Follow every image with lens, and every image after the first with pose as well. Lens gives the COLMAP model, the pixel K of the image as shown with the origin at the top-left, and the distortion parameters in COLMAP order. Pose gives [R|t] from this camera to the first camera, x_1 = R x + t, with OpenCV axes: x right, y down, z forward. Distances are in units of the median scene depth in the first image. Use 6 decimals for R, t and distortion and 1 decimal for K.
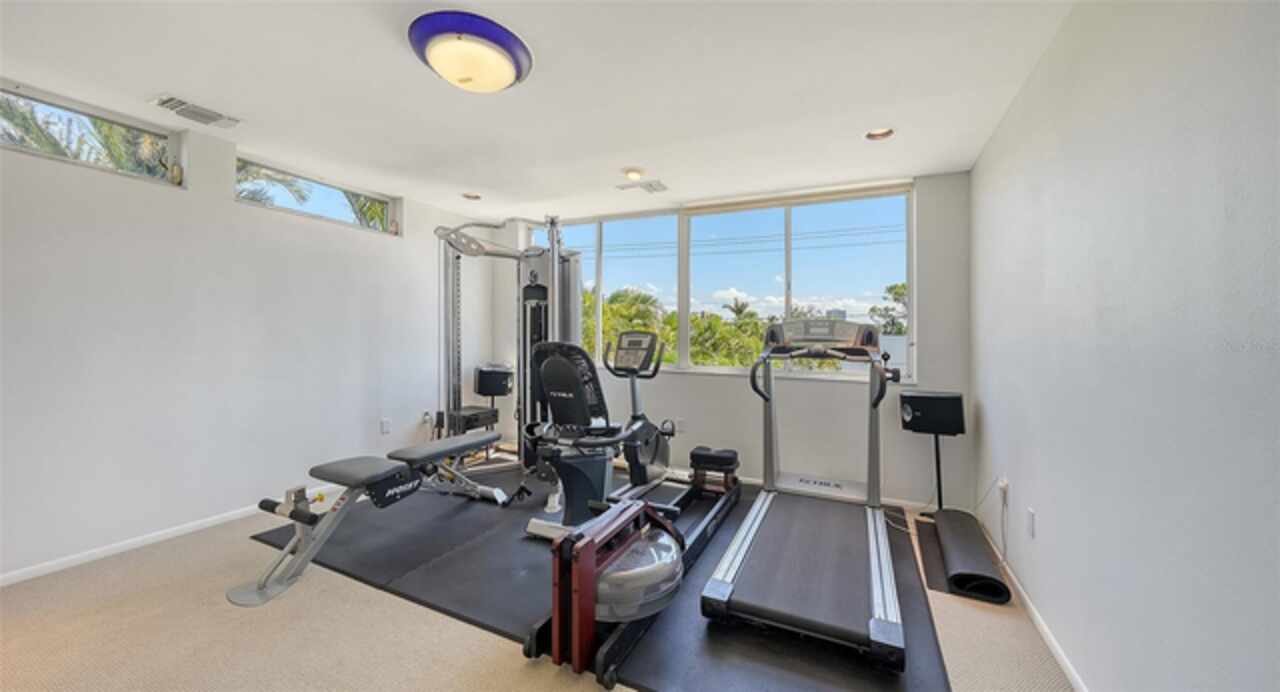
lens RADIAL K [[455.5, 0, 638.2], [0, 455.5, 322.0], [0, 0, 1]] dist [-0.001585, -0.000027]
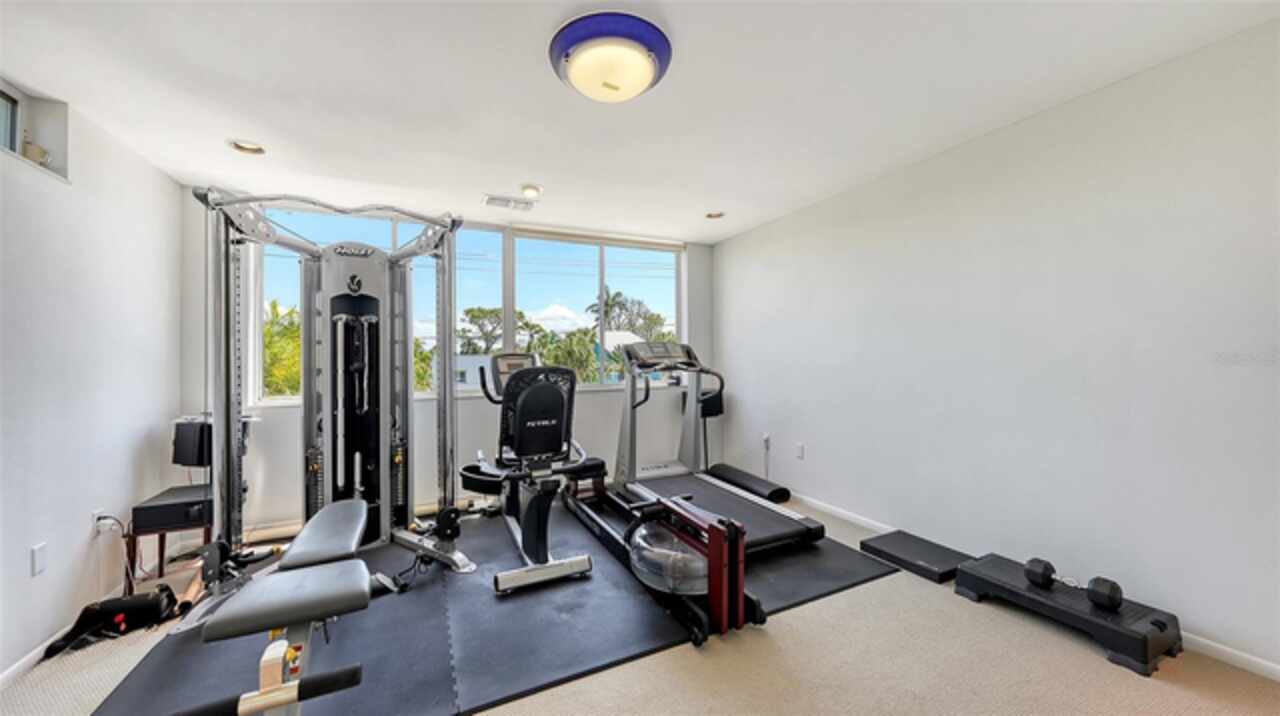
lens RADIAL K [[457.8, 0, 637.8], [0, 457.8, 338.9], [0, 0, 1]] dist [0.000618, 0.000136]
pose [[0.624013, 0.001846, 0.781412, -0.523786], [0.004476, 0.999972, -0.005937, -0.003444], [-0.781401, 0.007202, 0.623987, 0.180448]]
